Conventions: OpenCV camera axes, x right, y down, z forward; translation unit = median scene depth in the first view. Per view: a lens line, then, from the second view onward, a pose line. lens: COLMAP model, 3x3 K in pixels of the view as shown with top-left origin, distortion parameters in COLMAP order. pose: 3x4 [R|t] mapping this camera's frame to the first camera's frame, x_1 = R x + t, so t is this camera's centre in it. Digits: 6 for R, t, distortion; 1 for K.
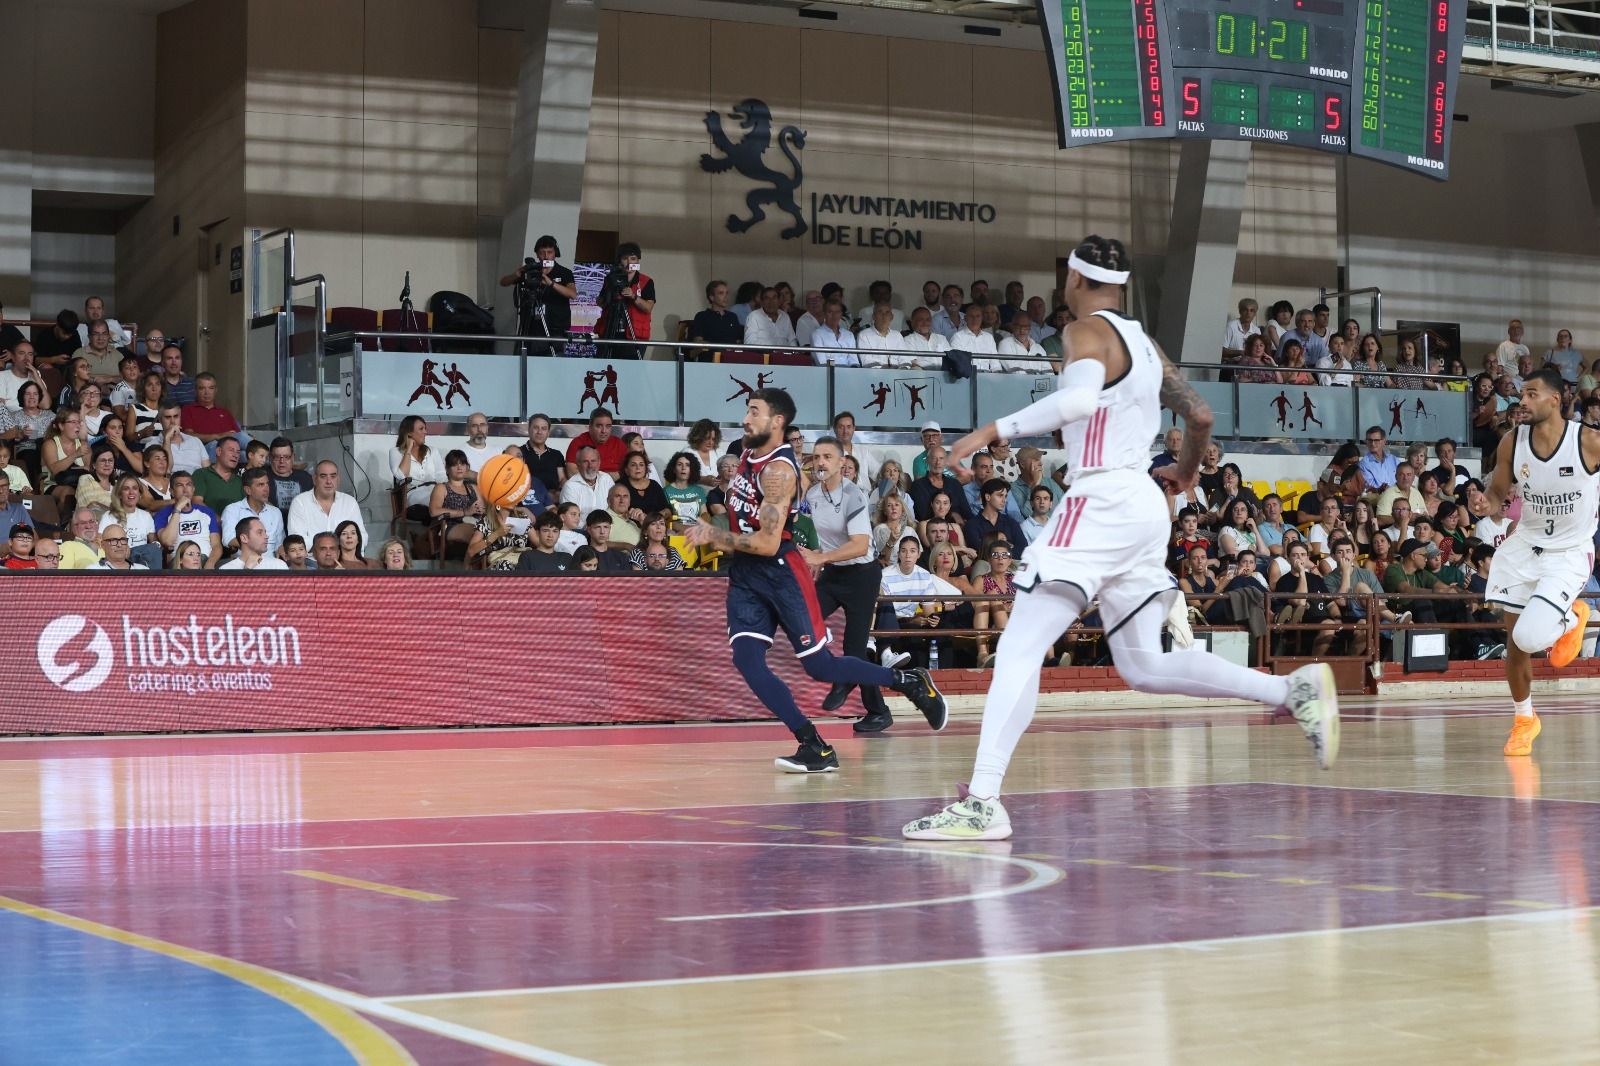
lens RADIAL K [[3235.9, 0, 801.0], [0, 3235.9, 564.6], [0, 0, 1]] dist [-0.343697, 0.454873]
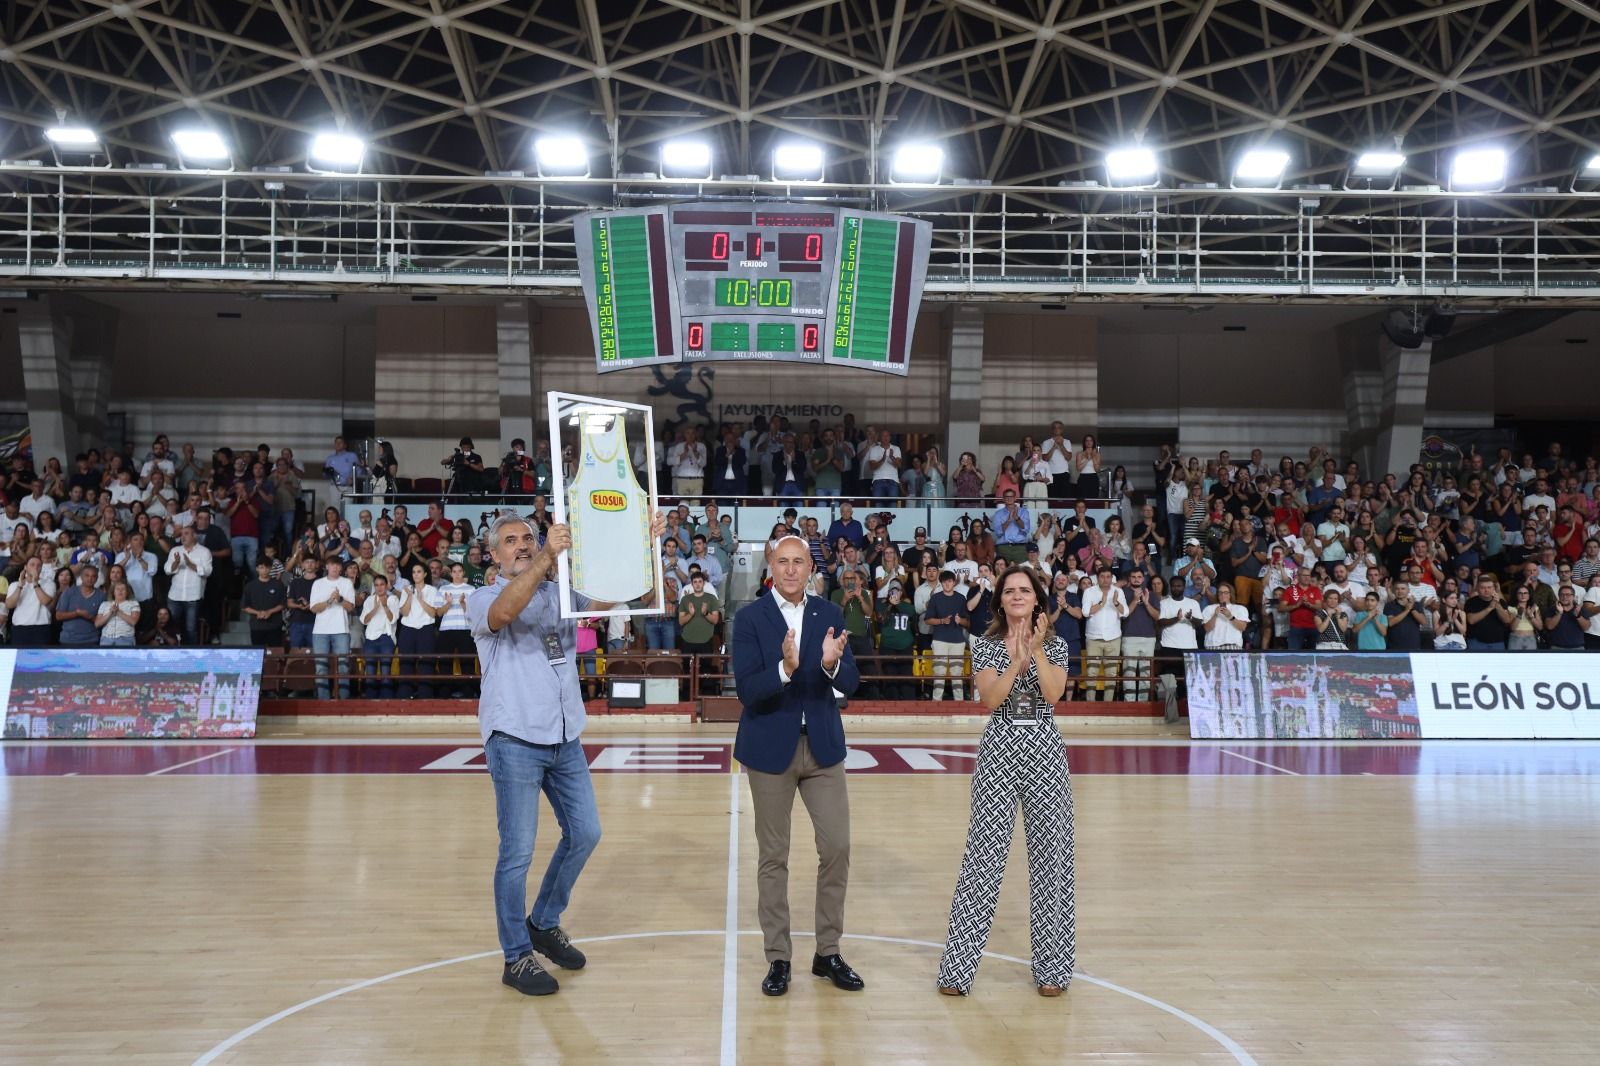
lens RADIAL K [[1418.4, 0, 800.0], [0, 1418.4, 533.0], [0, 0, 1]] dist [0.033607, 0.006692]
pose [[0.889406, -0.008176, -0.457045, 0.403063], [-0.003490, 0.999689, -0.024674, -0.026201], [0.457105, 0.023540, 0.889101, 0.334308]]
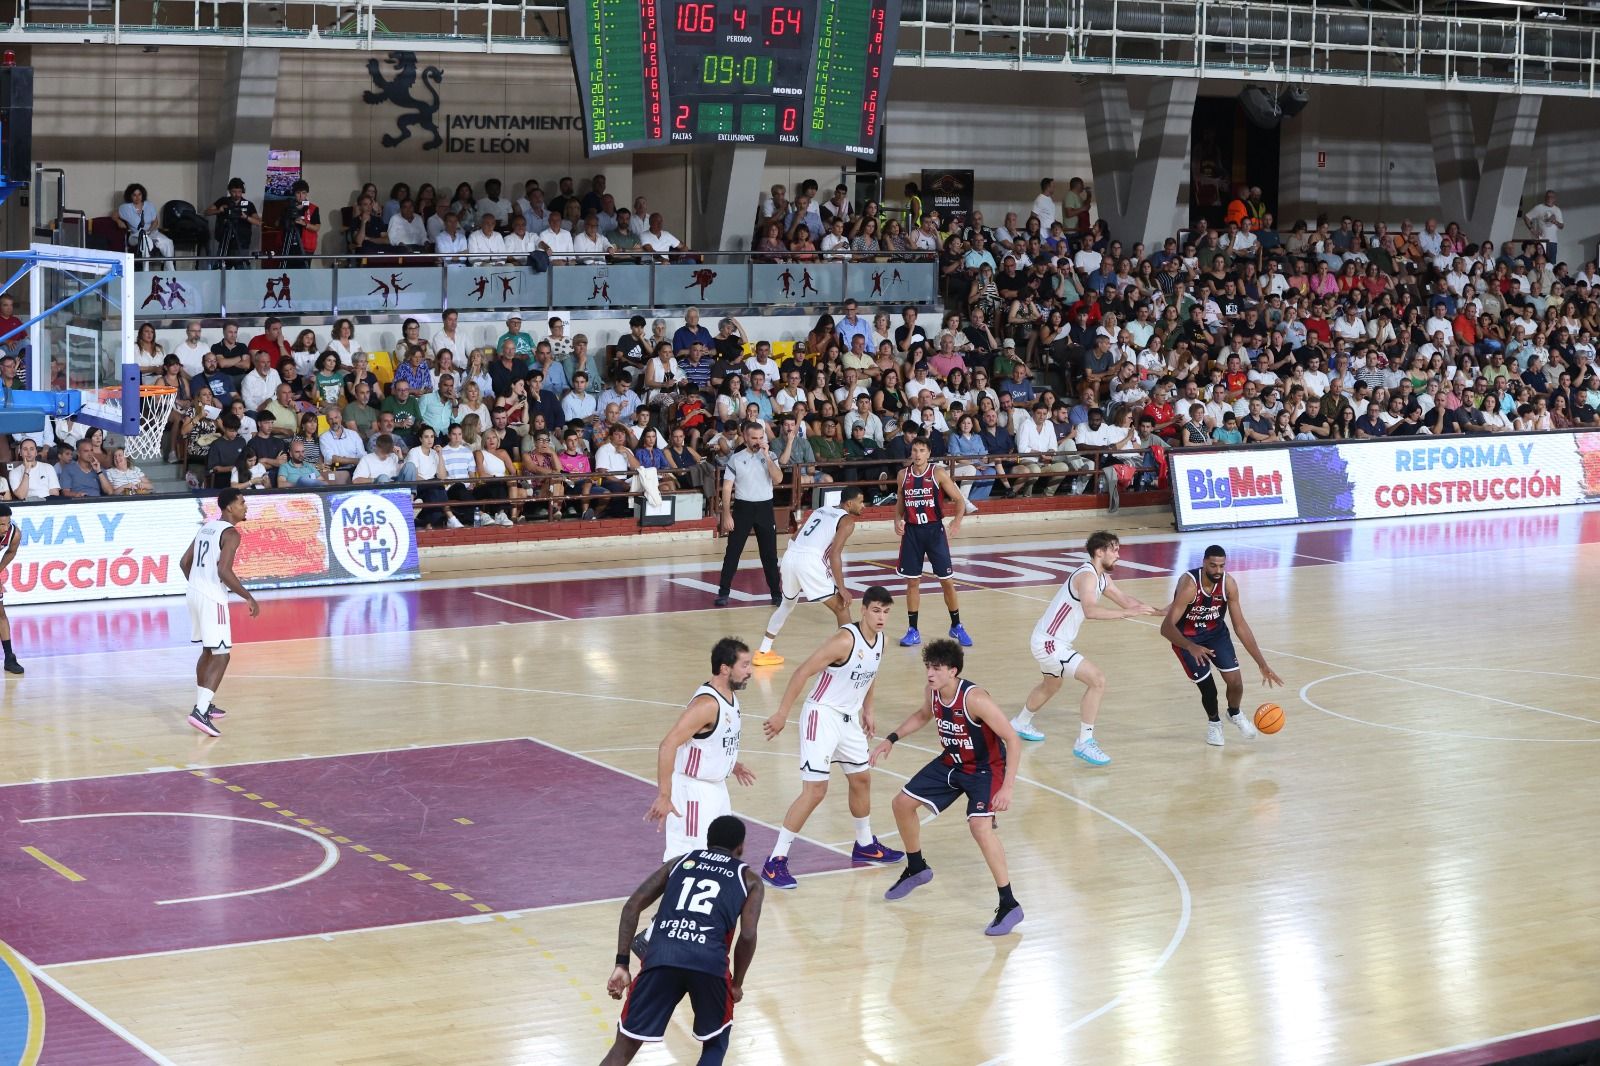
lens RADIAL K [[3235.9, 0, 801.0], [0, 3235.9, 564.6], [0, 0, 1]] dist [-0.343697, 0.454873]
pose [[0.998000, 0.020659, 0.059750, 0.076957], [-0.029408, 0.988326, 0.149488, -0.136048], [-0.055964, -0.150946, 0.986957, -0.378256]]
